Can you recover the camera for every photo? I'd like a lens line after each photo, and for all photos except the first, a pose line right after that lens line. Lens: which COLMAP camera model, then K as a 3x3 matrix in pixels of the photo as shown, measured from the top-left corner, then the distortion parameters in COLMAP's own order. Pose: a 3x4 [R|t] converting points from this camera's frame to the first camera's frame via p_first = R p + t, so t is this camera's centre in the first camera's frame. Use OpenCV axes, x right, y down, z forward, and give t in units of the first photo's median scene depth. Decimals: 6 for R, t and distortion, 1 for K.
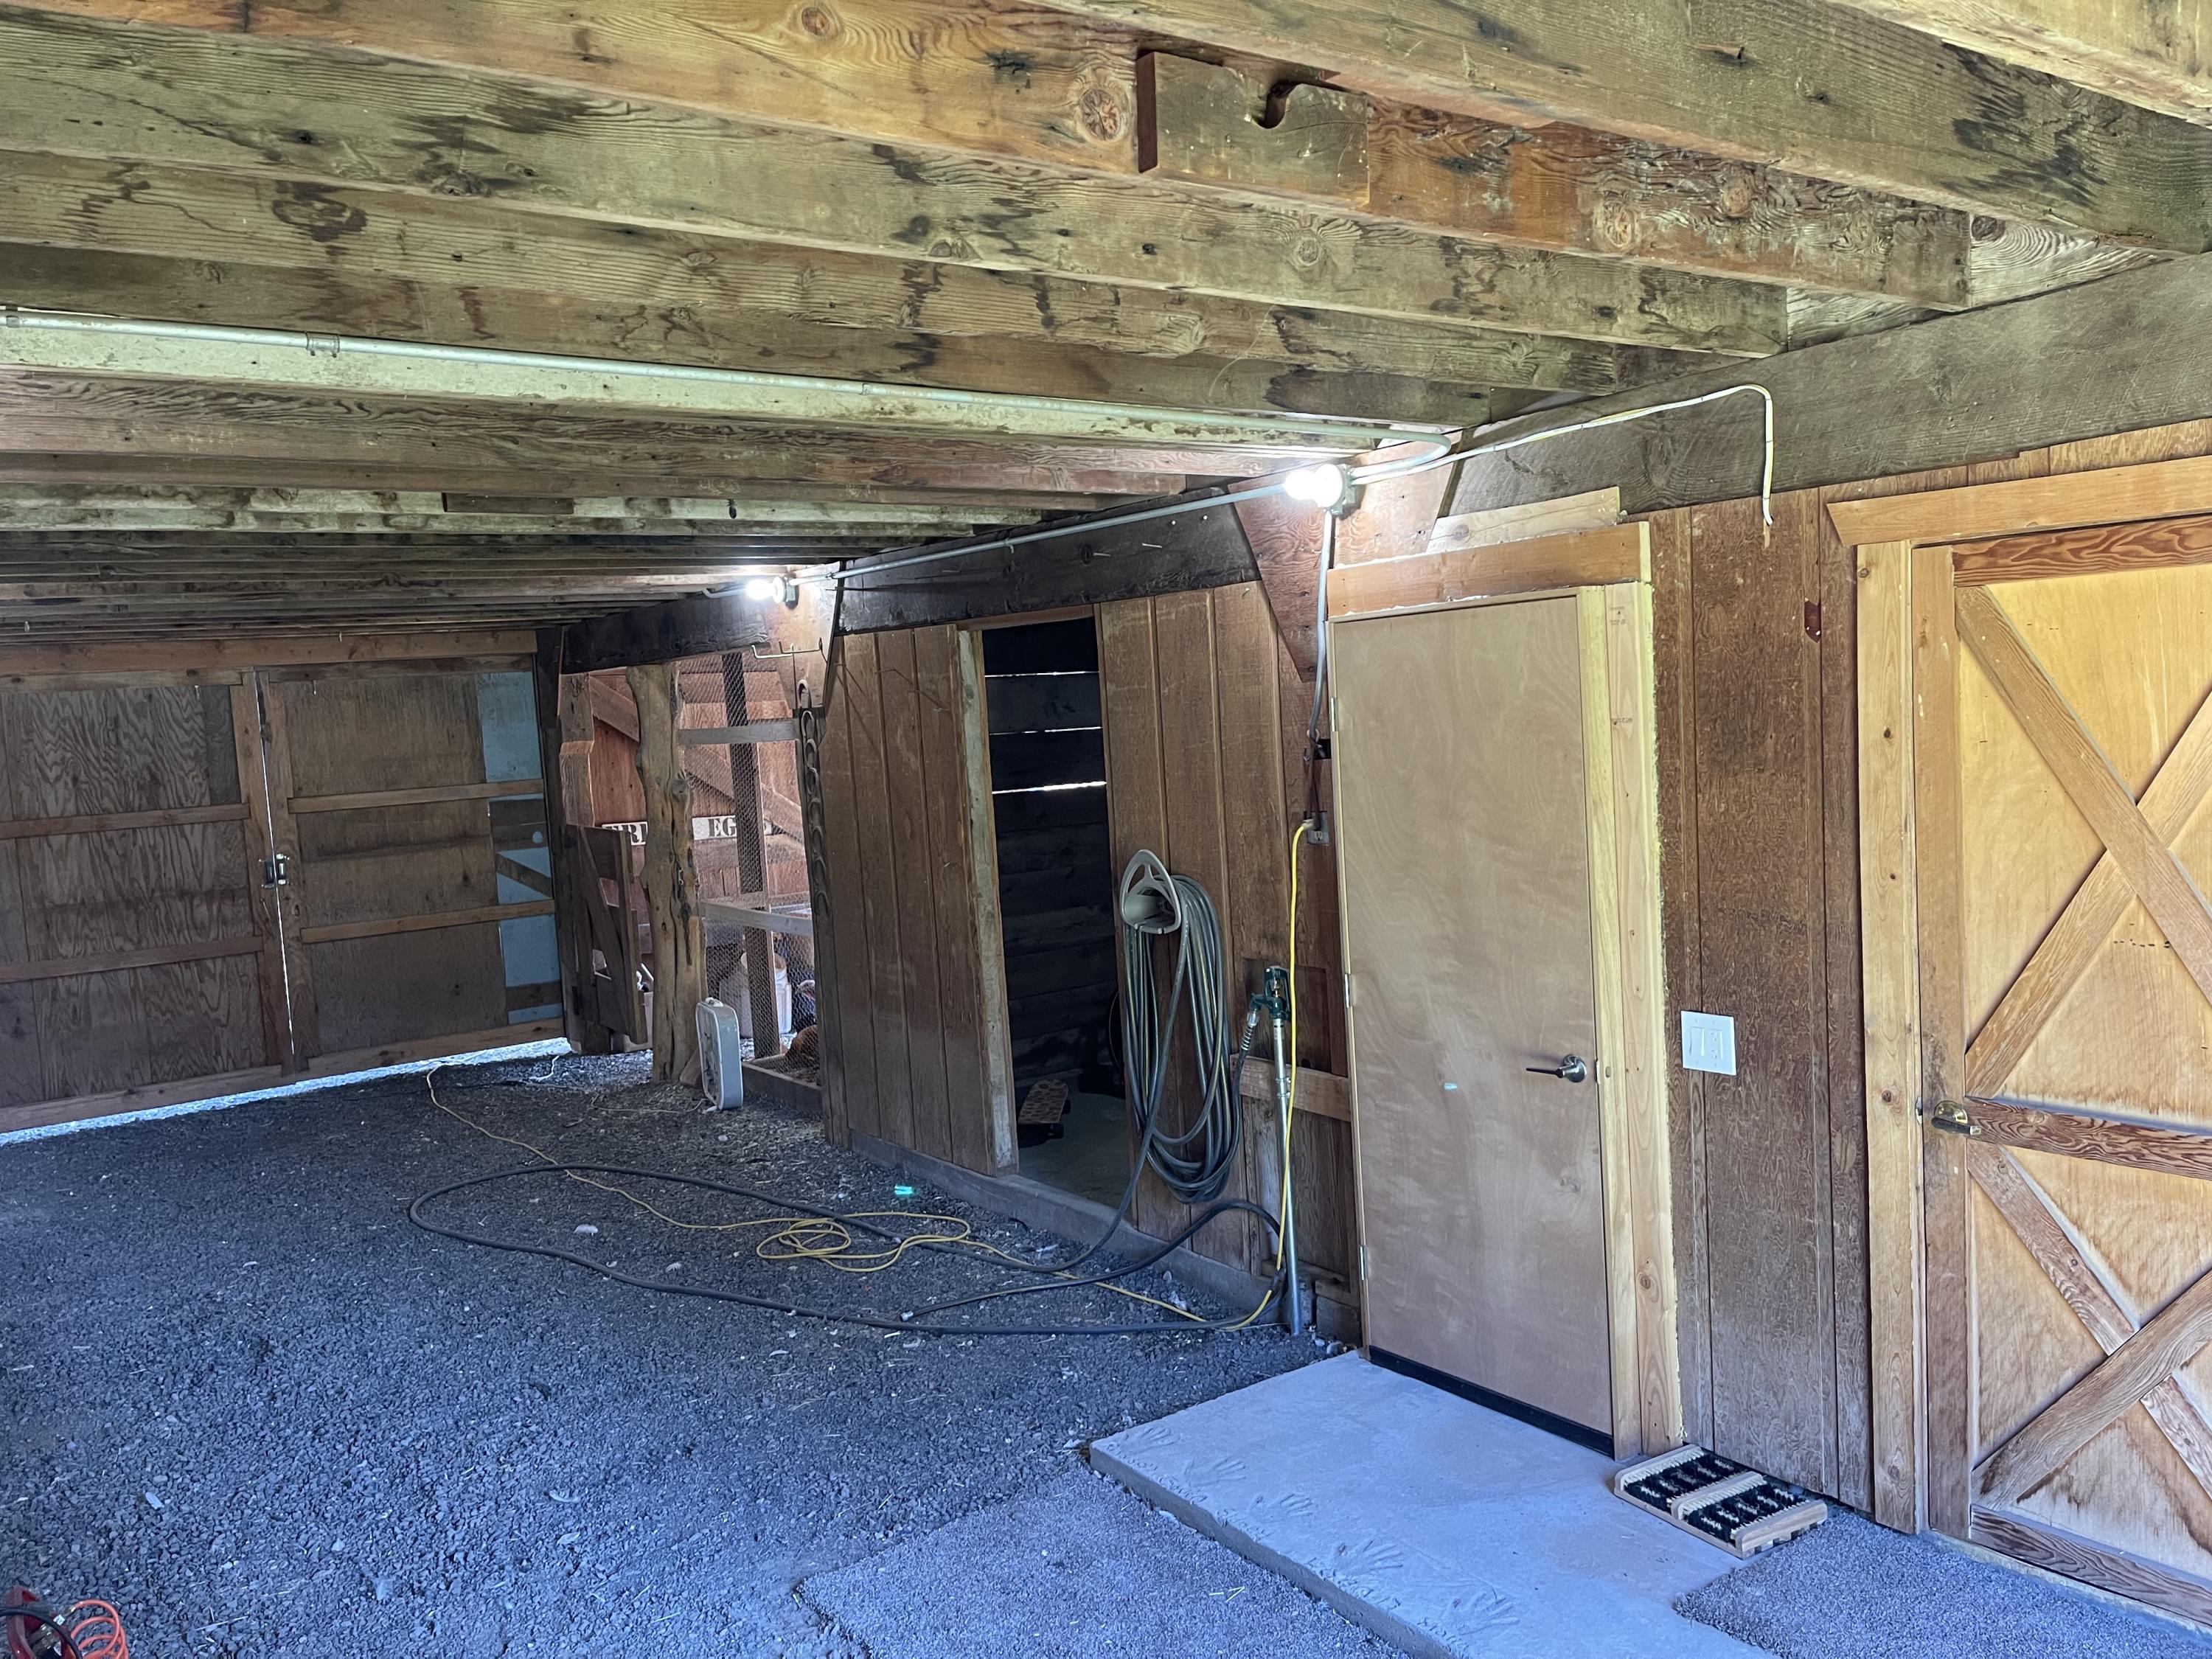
lens RADIAL K [[1667.5, 0, 1106.0], [0, 1667.5, 829.5], [0, 0, 1]] dist [0.081753, -0.102014]
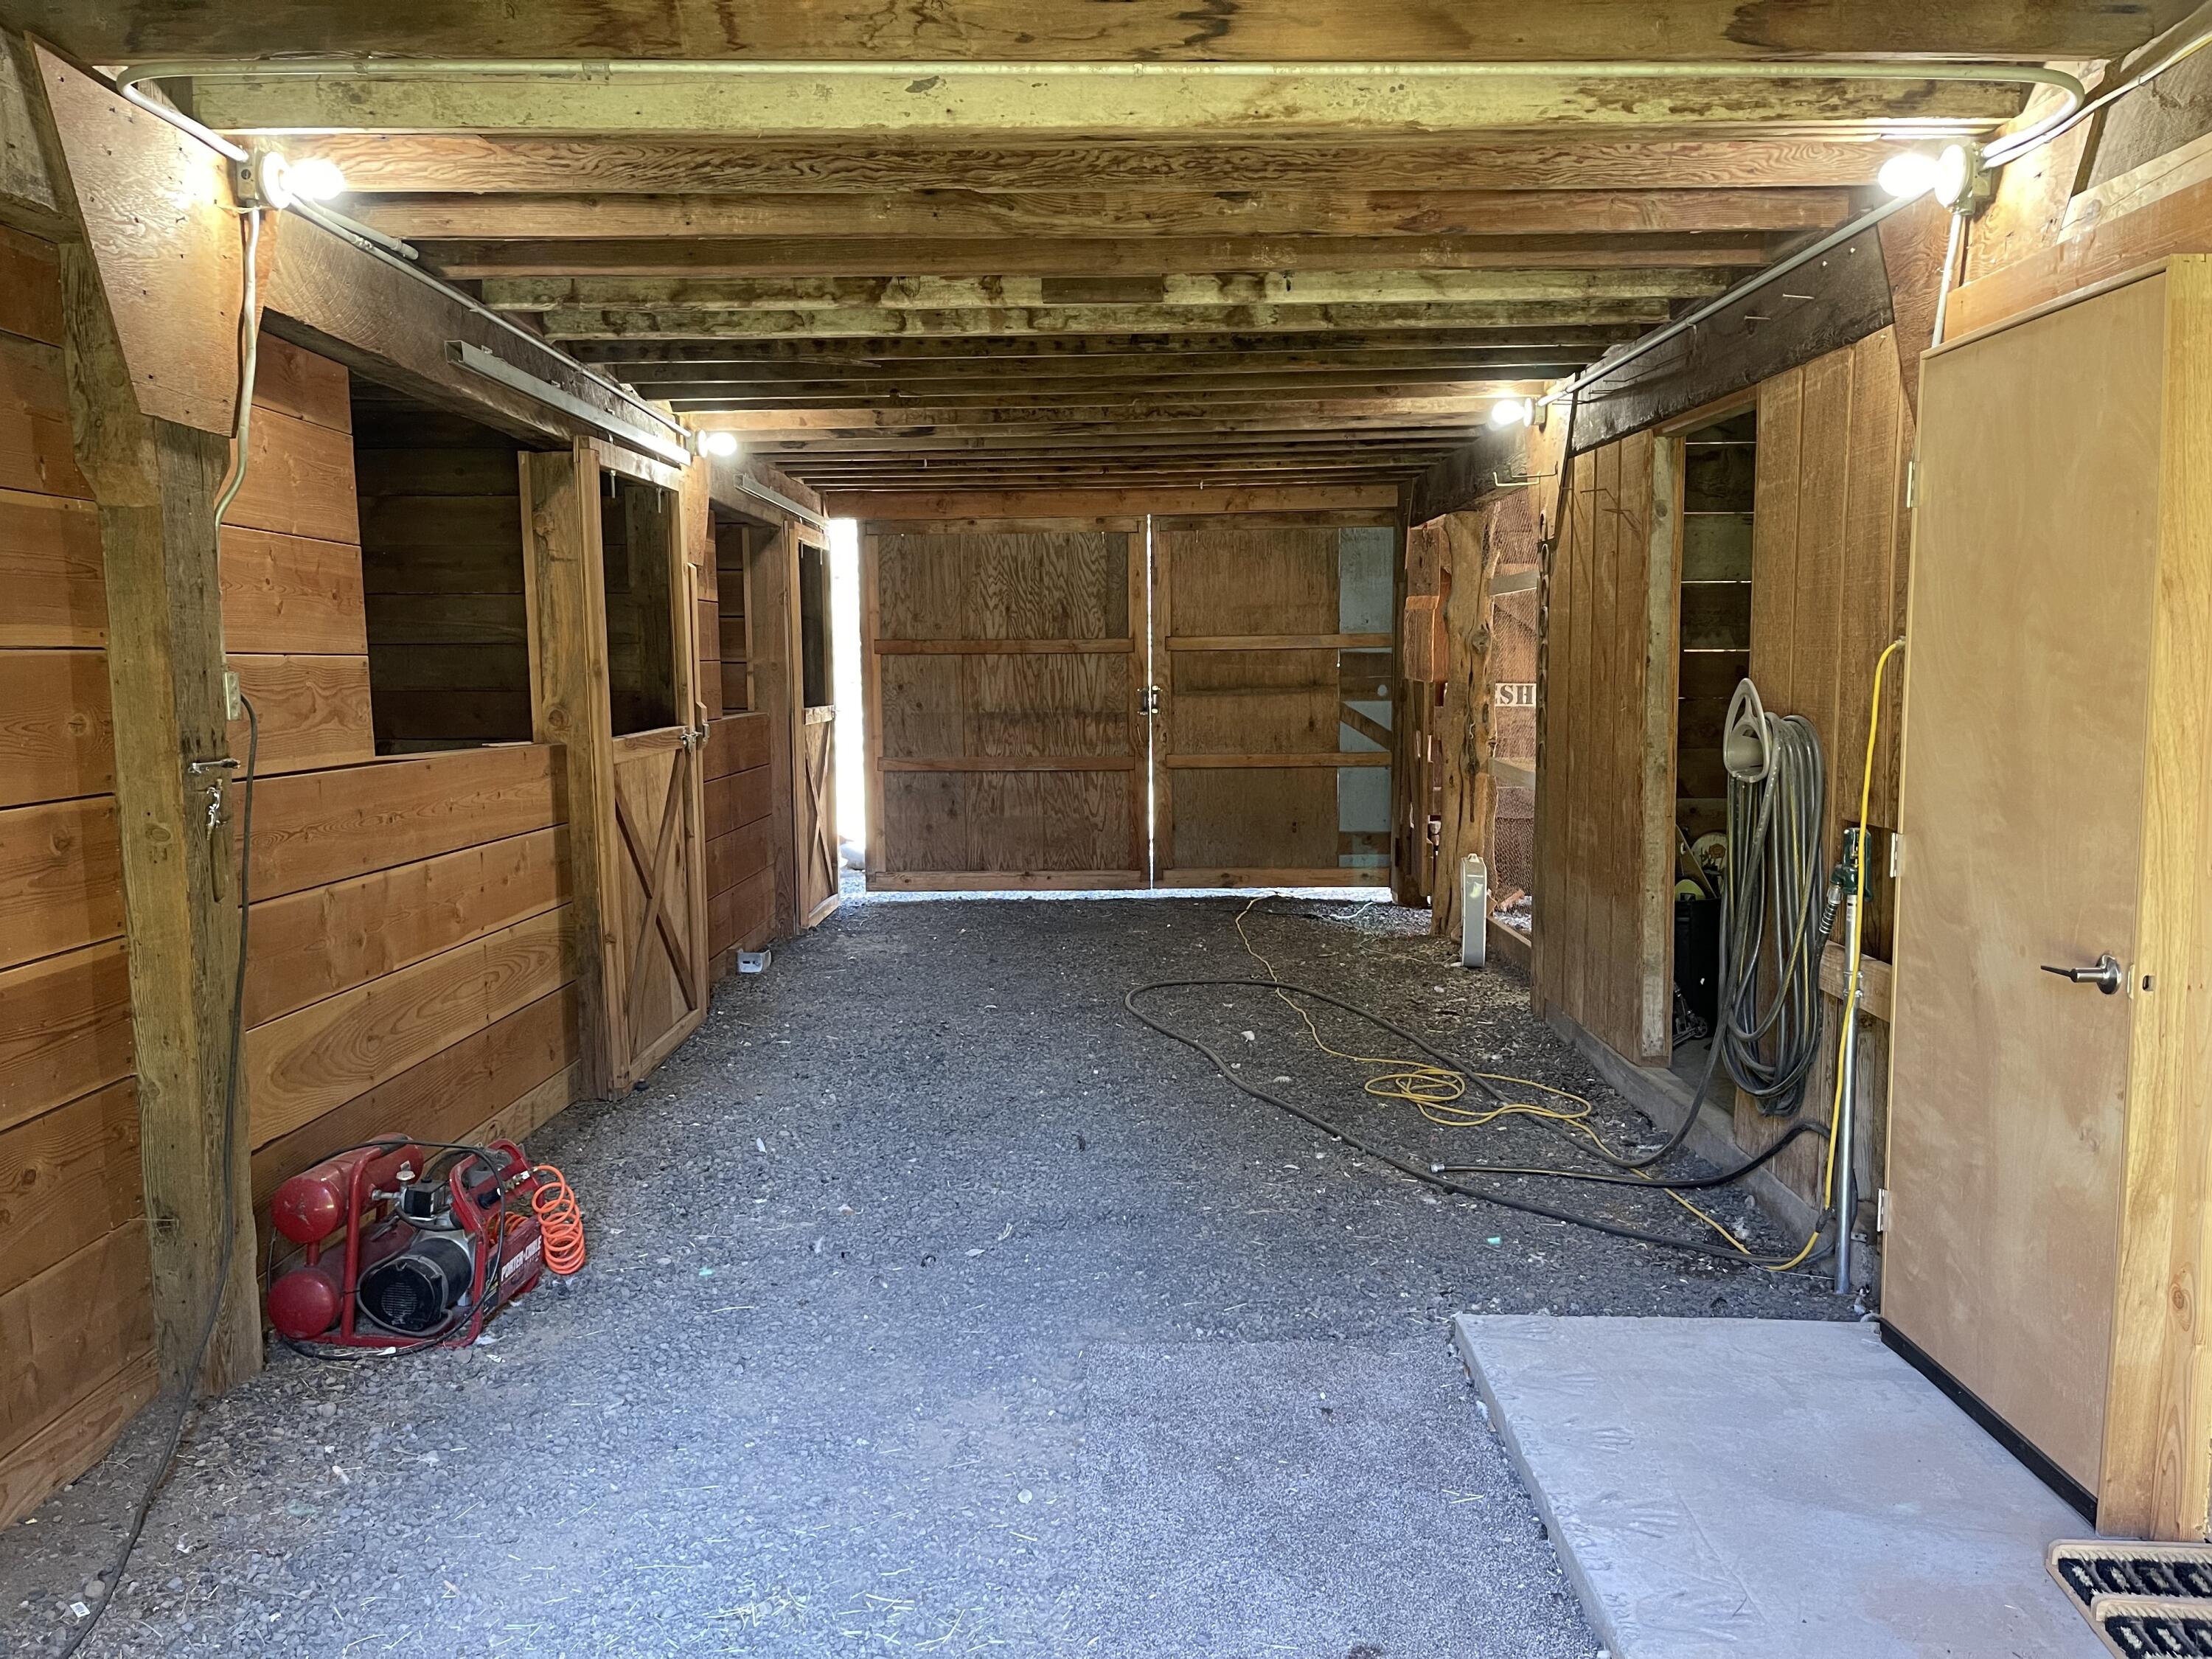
lens RADIAL K [[1667.5, 0, 1106.0], [0, 1667.5, 829.5], [0, 0, 1]] dist [0.081753, -0.102014]
pose [[0.805764, 0.114414, -0.581080, 0.257523], [-0.085050, 0.993346, 0.077652, 0.047984], [0.586098, -0.013148, 0.810133, 0.145858]]
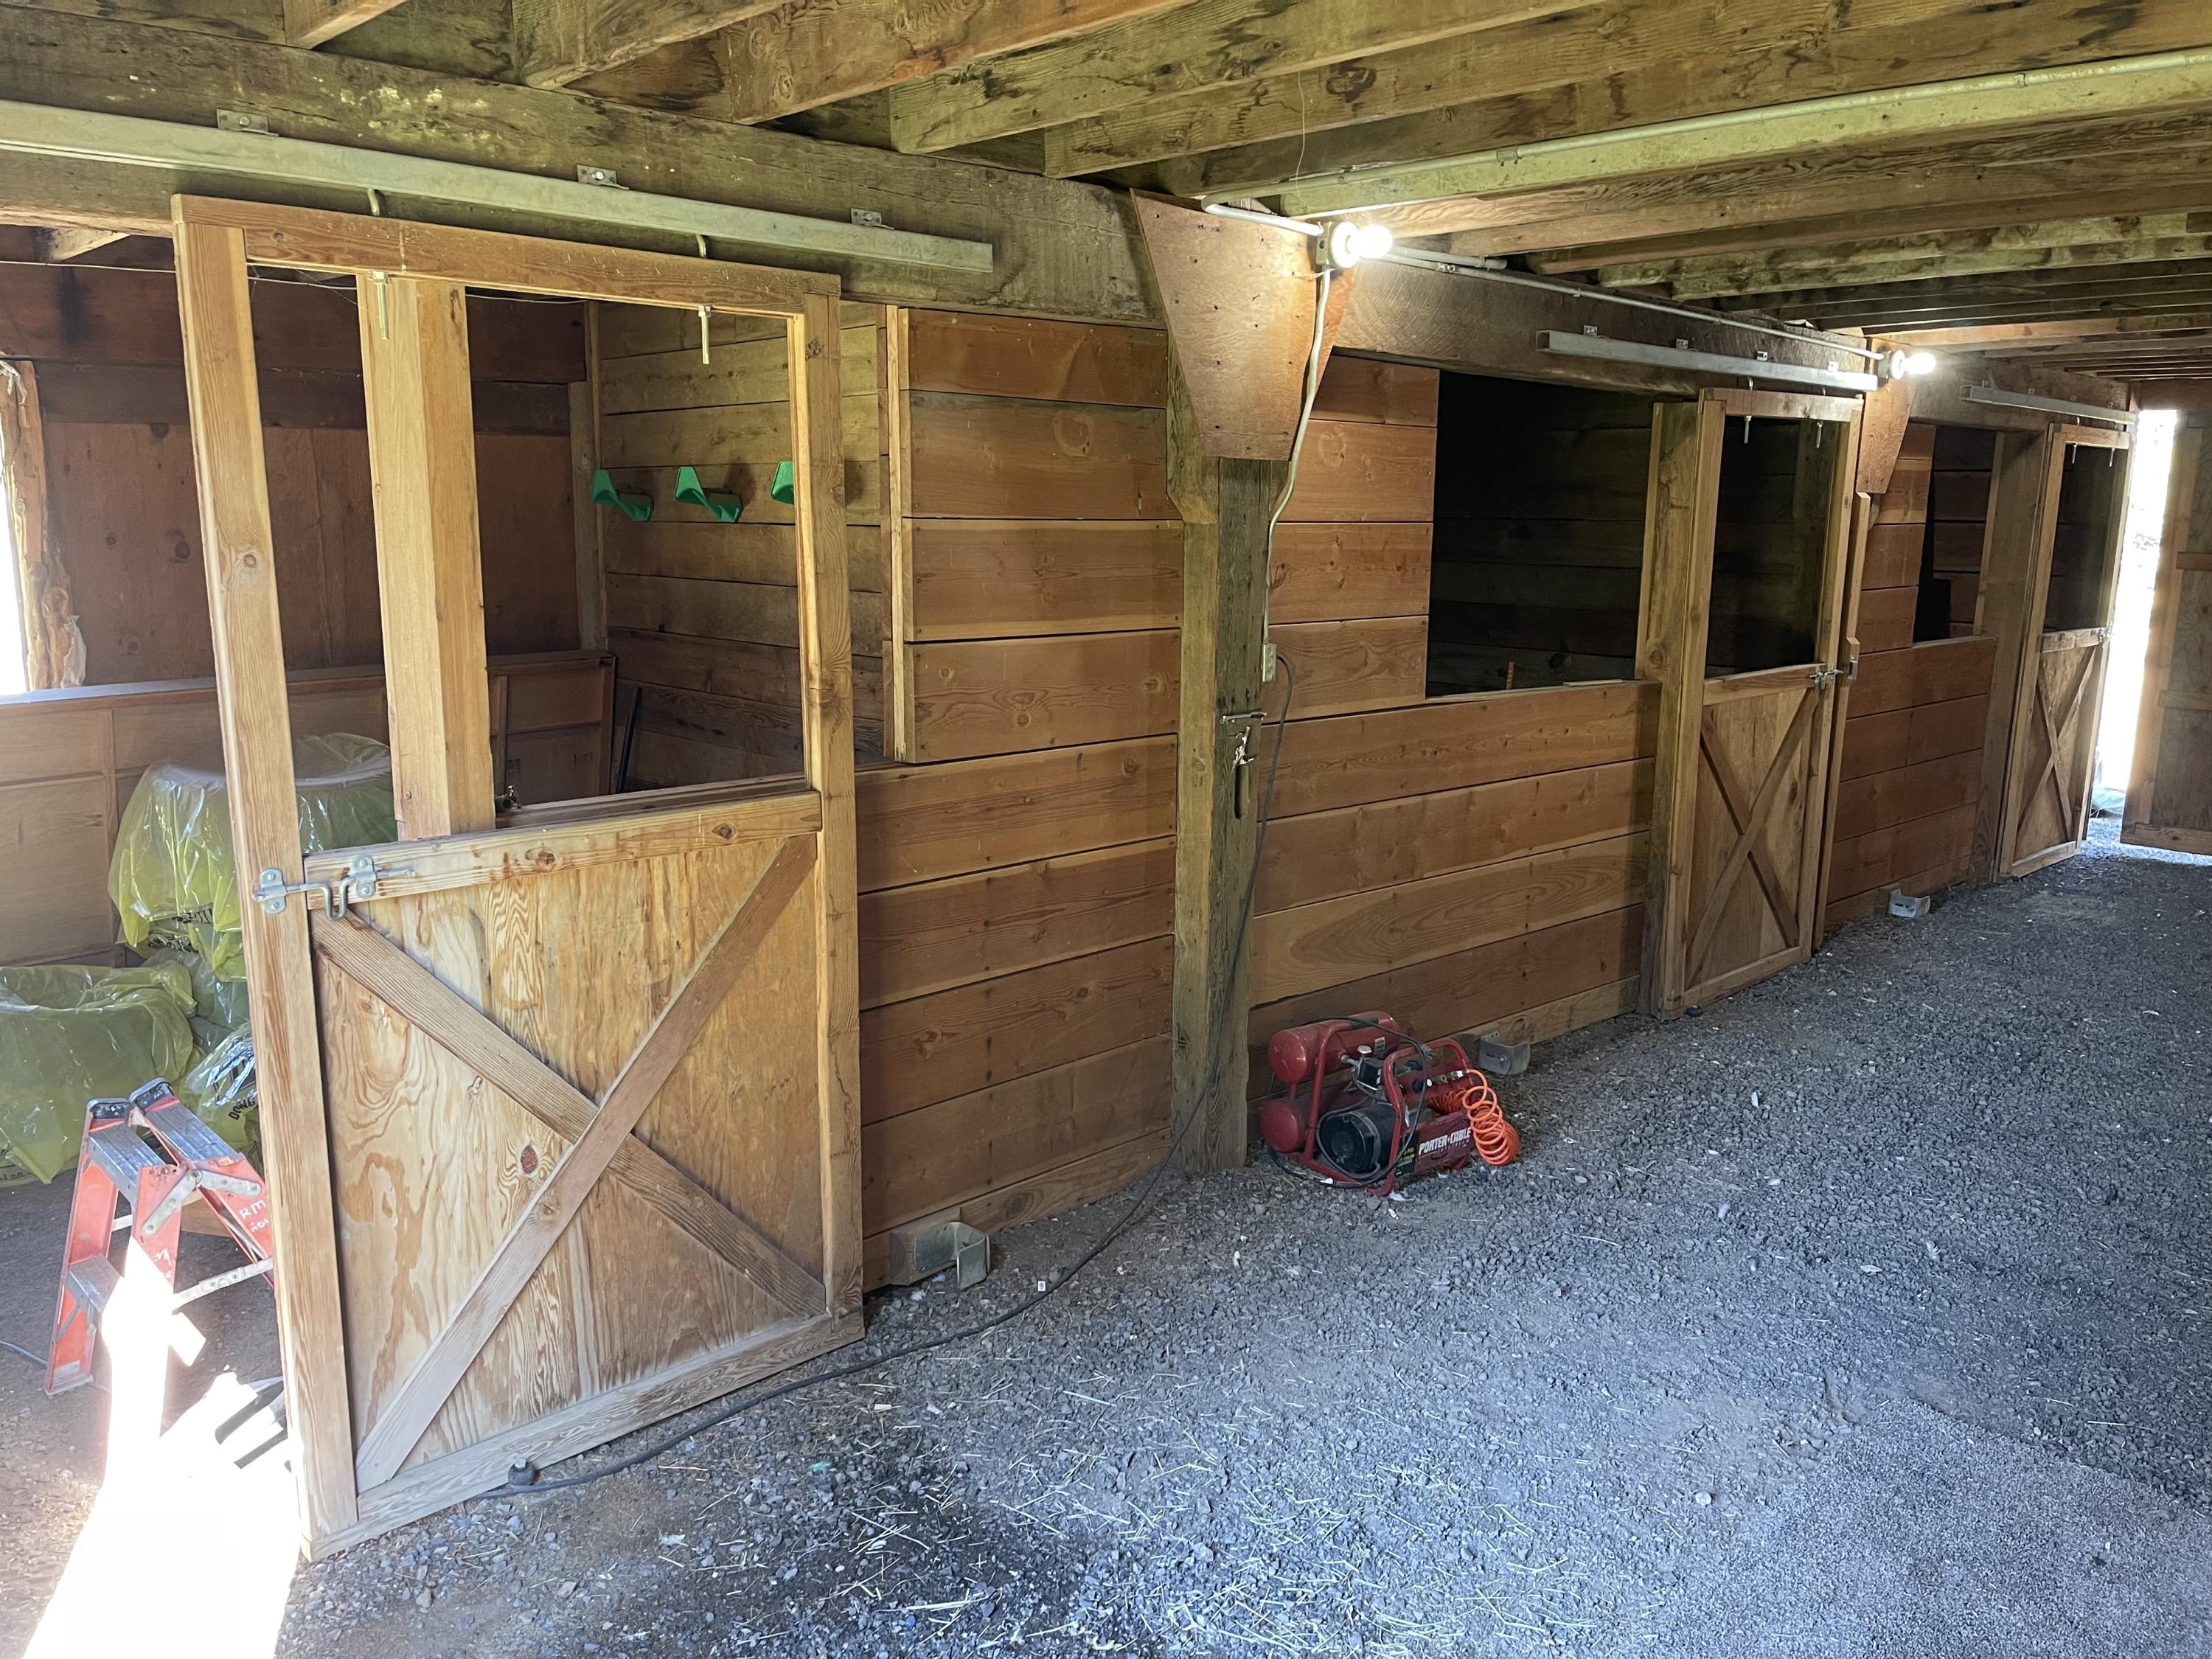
lens RADIAL K [[1663.8, 0, 1076.5], [0, 1663.8, 842.4], [0, 0, 1]] dist [0.082263, -0.120836]
pose [[0.128685, 0.258195, -0.957484, 0.418898], [-0.090700, 0.964529, 0.247905, -0.037626], [0.987529, 0.054943, 0.147539, 0.265514]]
